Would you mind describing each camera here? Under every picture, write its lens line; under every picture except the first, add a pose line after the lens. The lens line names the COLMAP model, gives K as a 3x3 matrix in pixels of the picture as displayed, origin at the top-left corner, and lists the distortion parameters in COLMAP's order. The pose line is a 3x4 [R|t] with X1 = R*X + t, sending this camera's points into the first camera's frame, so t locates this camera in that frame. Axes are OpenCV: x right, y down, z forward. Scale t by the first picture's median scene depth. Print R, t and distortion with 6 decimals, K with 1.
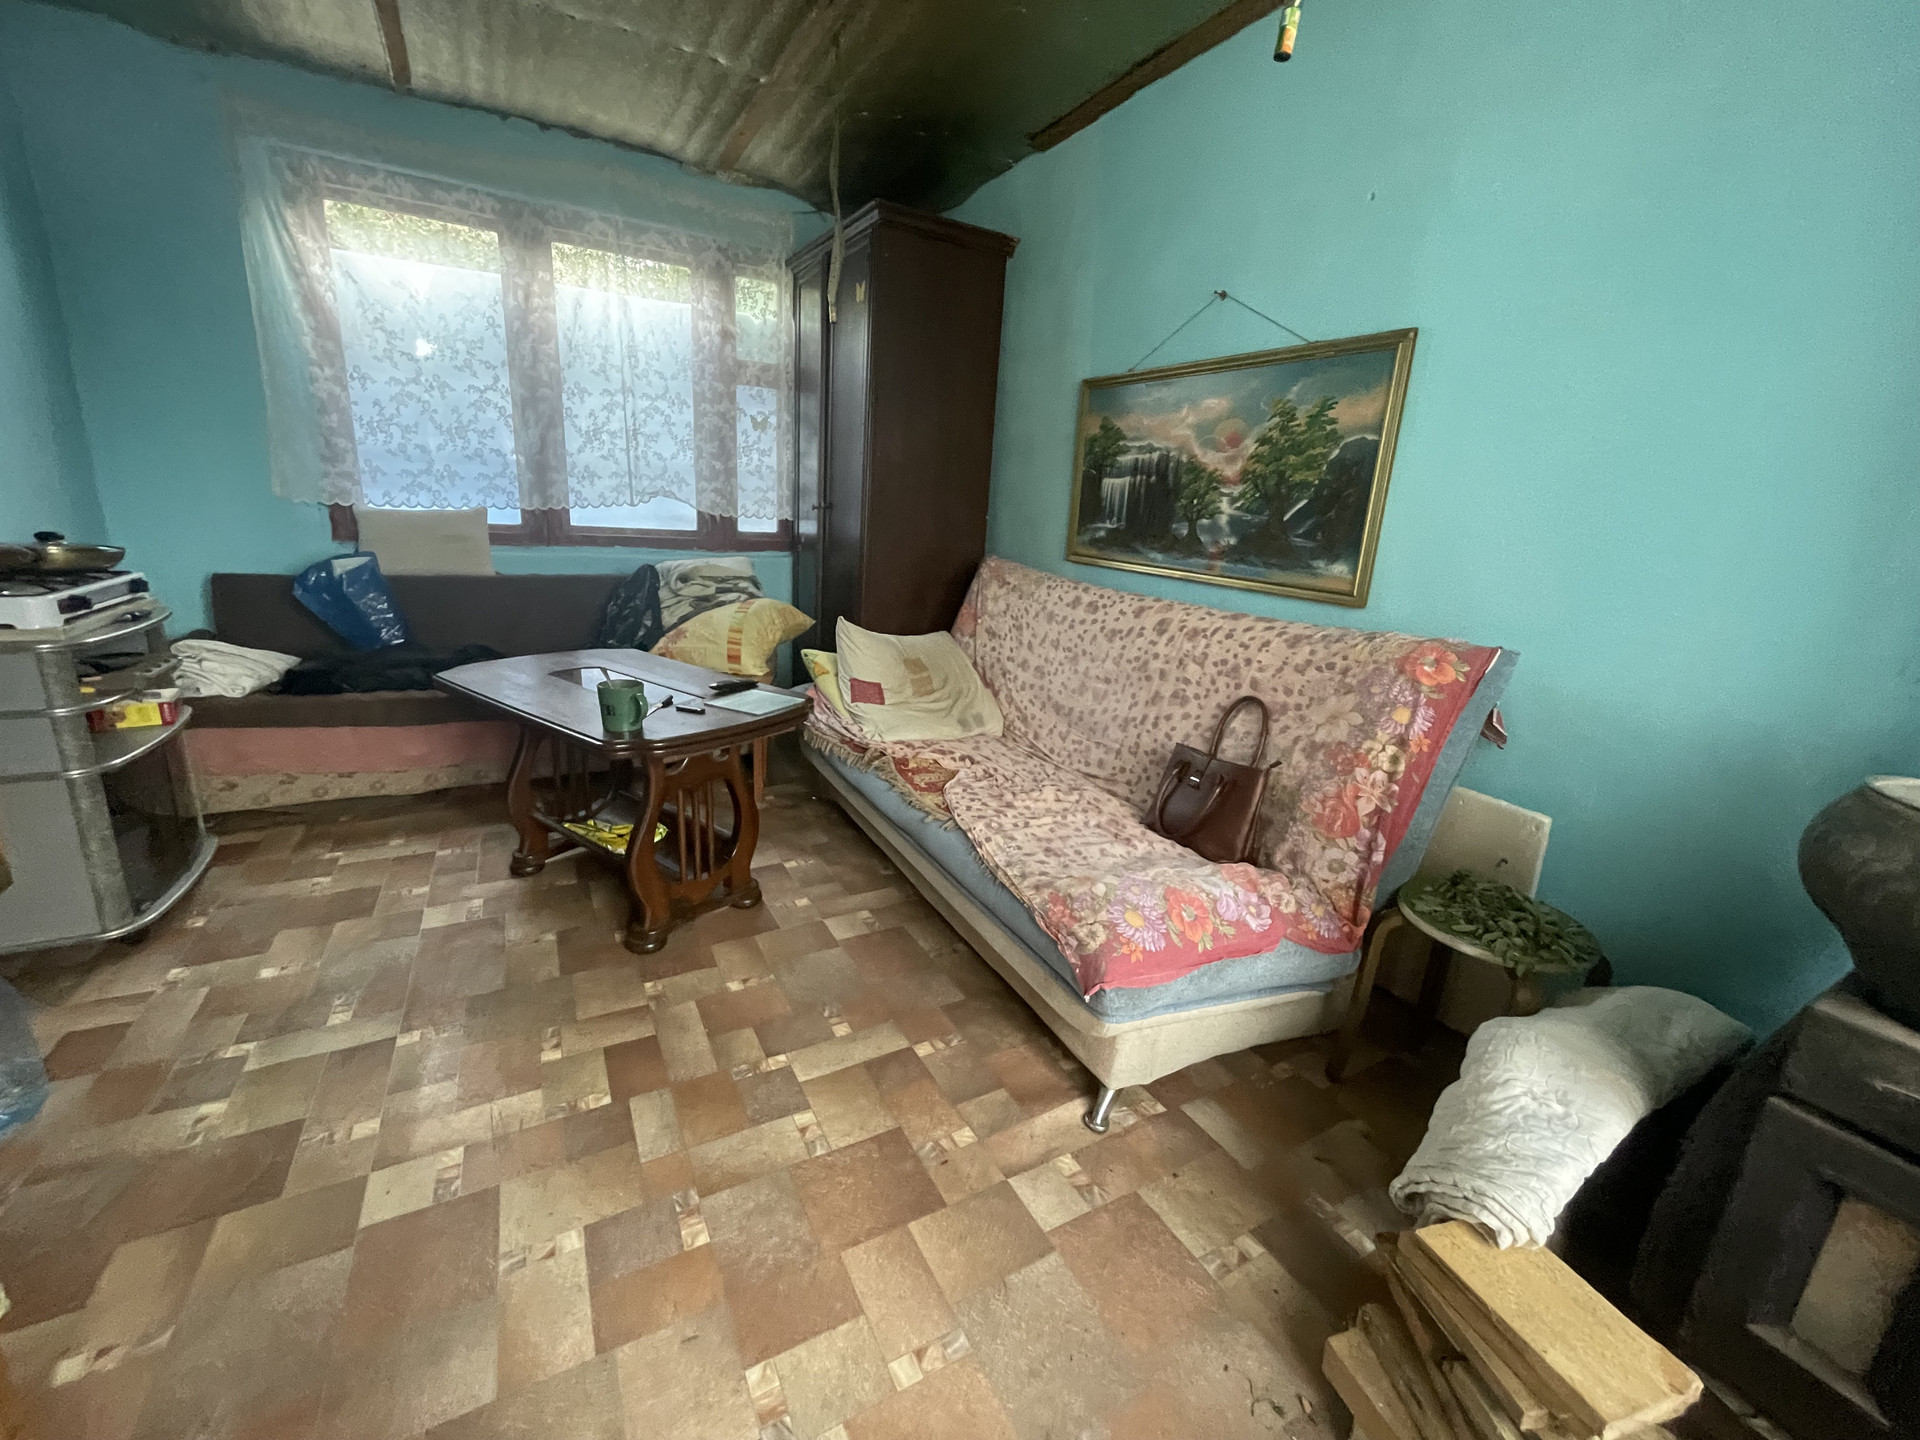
lens RADIAL K [[775.2, 0, 954.6], [0, 775.2, 698.6], [0, 0, 1]] dist [-0.003578, 0.000028]
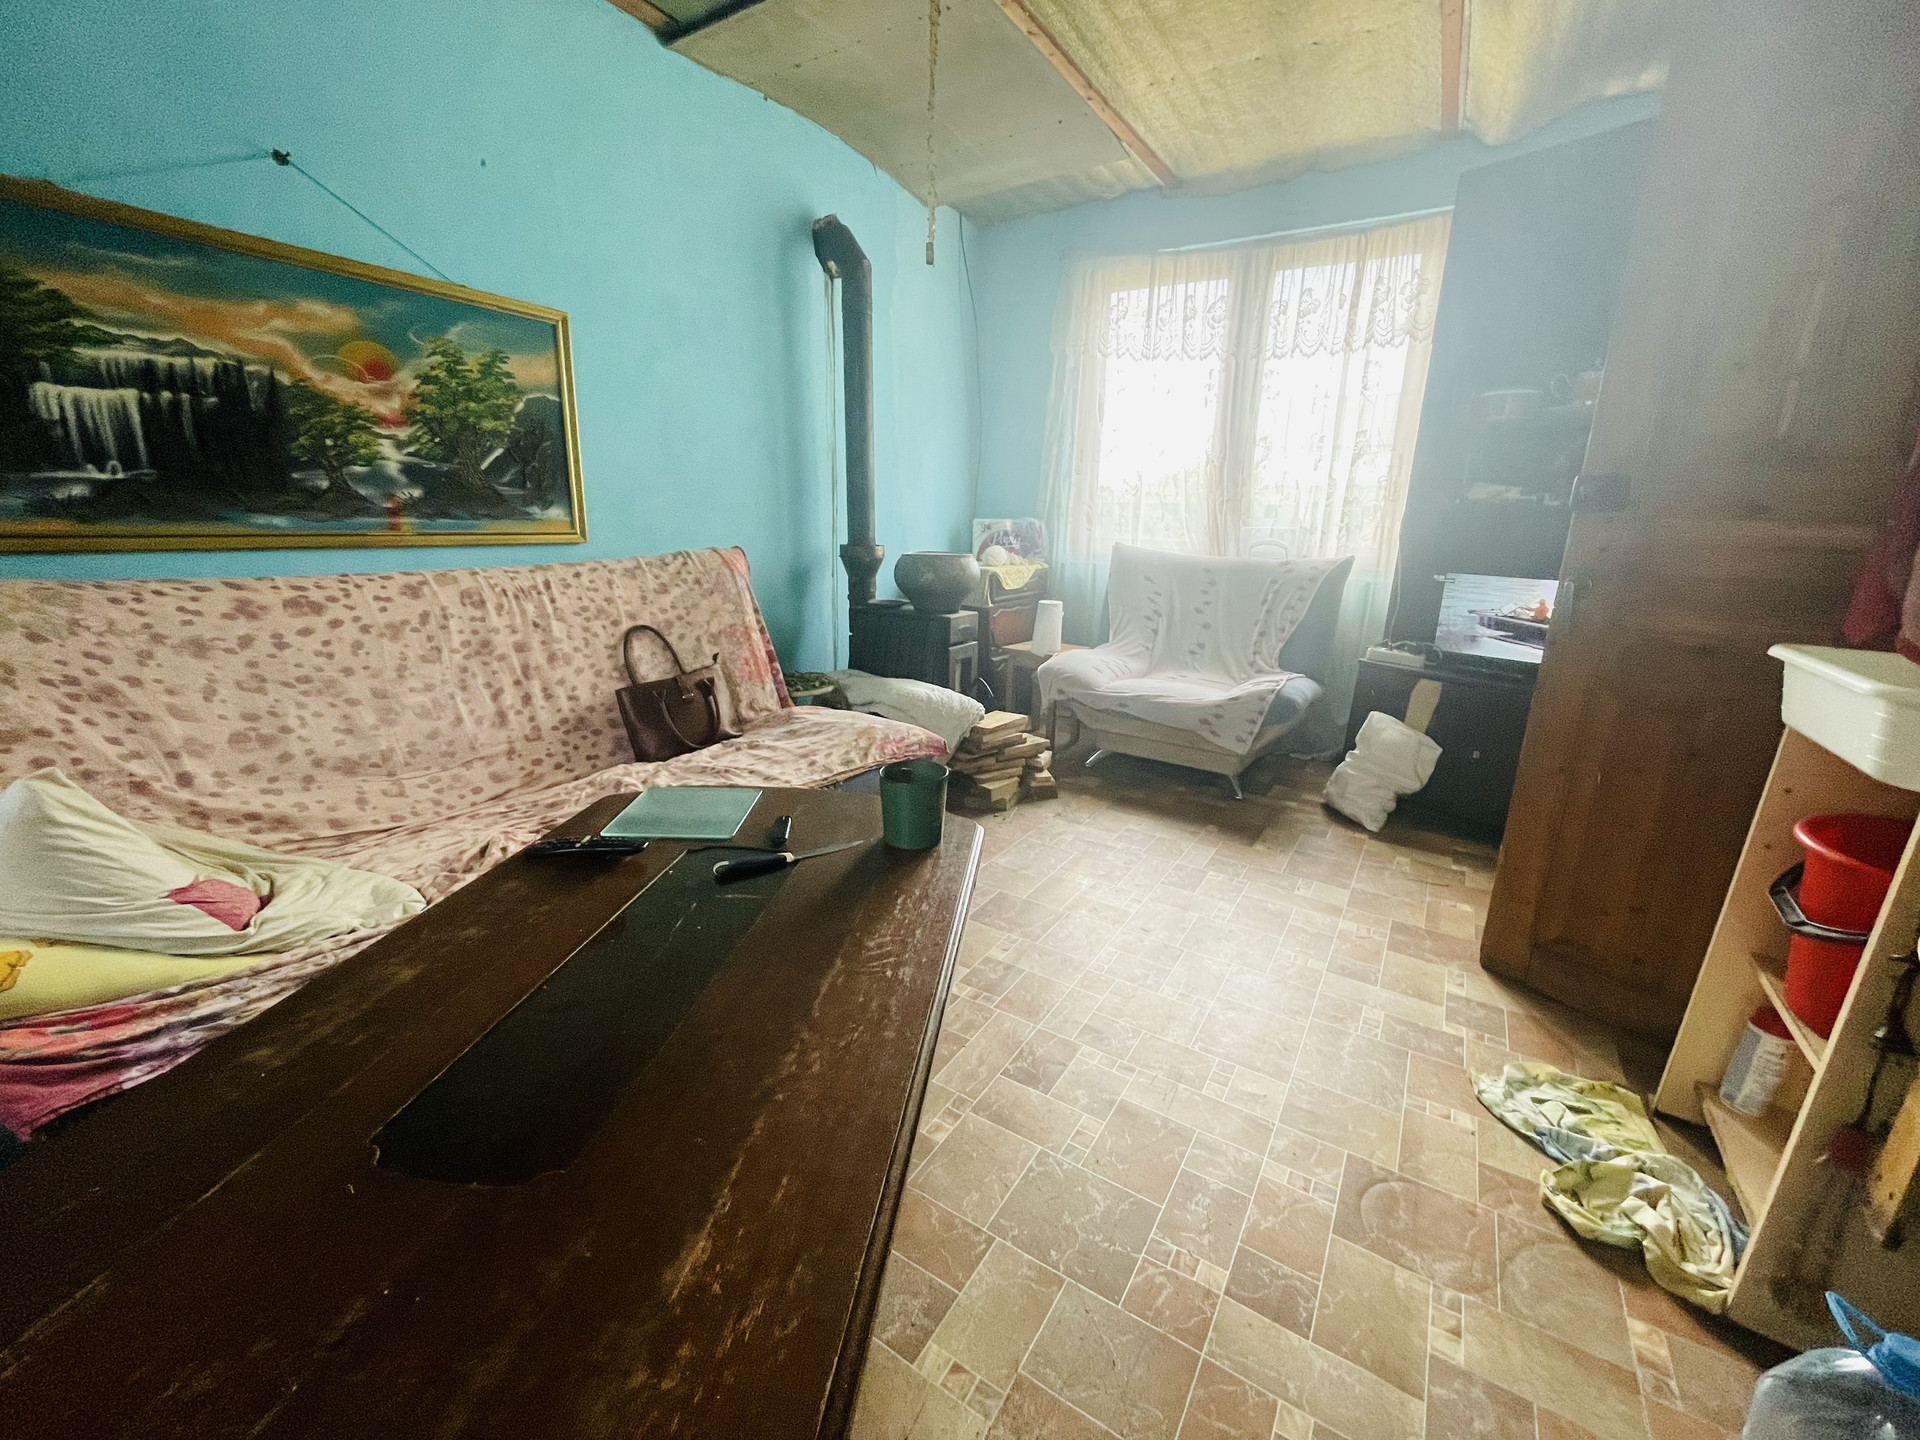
lens RADIAL K [[775.2, 0, 954.6], [0, 775.2, 698.6], [0, 0, 1]] dist [-0.003578, 0.000028]
pose [[-0.476115, -0.270244, 0.836829, -0.810173], [0.167059, 0.906484, 0.387786, -0.262007], [-0.863369, 0.324431, -0.386444, 1.015727]]
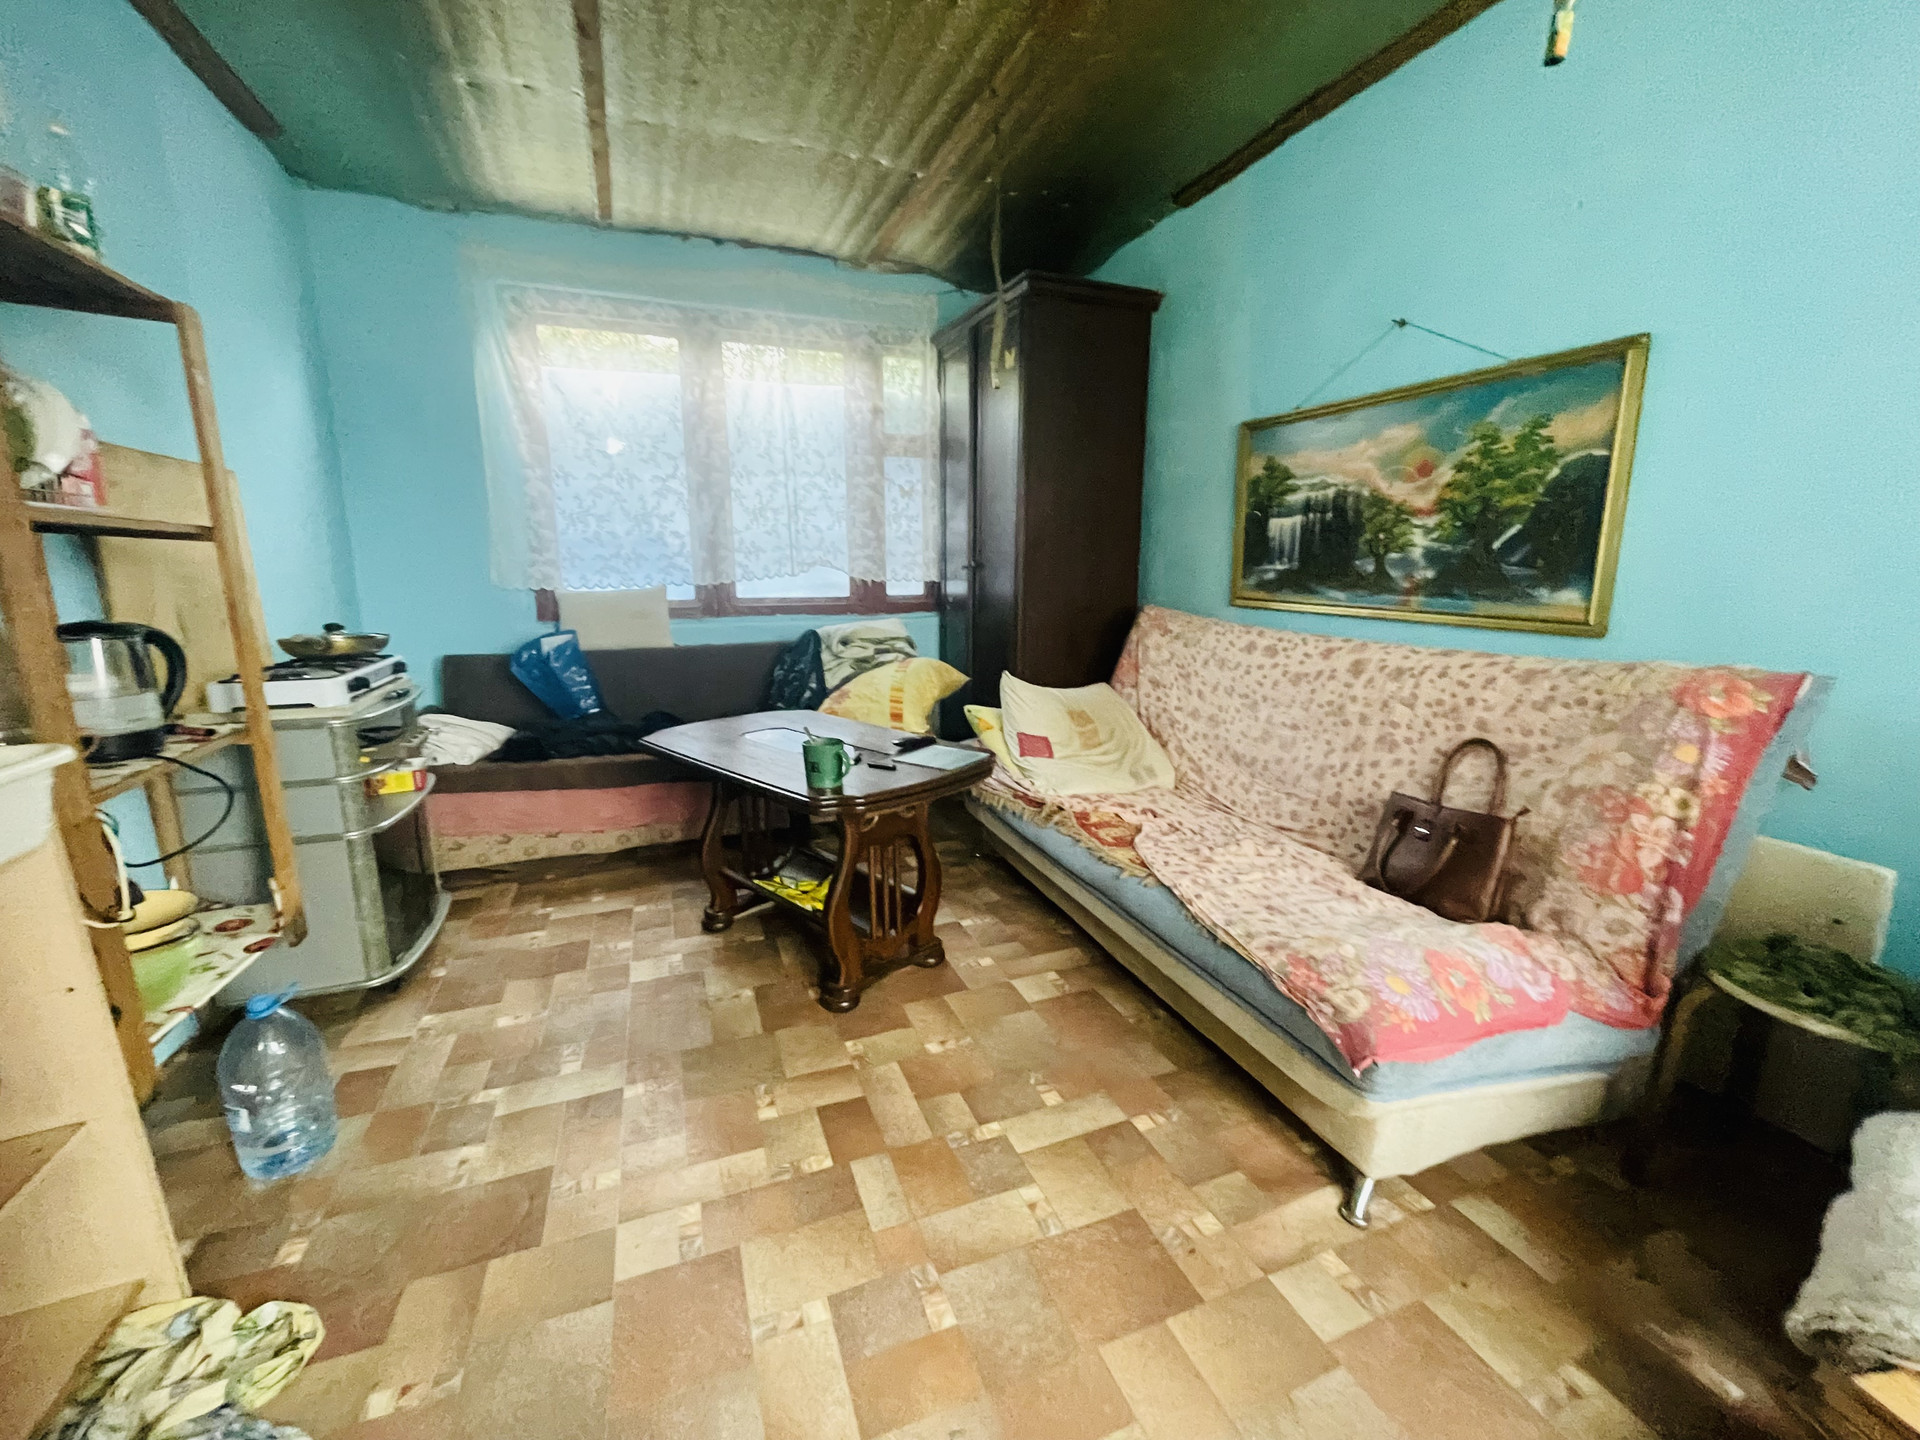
lens RADIAL K [[775.2, 0, 954.6], [0, 775.2, 698.6], [0, 0, 1]] dist [-0.003578, 0.000028]
pose [[0.989088, -0.034143, -0.143318, -0.092345], [0.023431, 0.996850, -0.075776, 0.004810], [0.145454, 0.071590, 0.986771, 0.003627]]
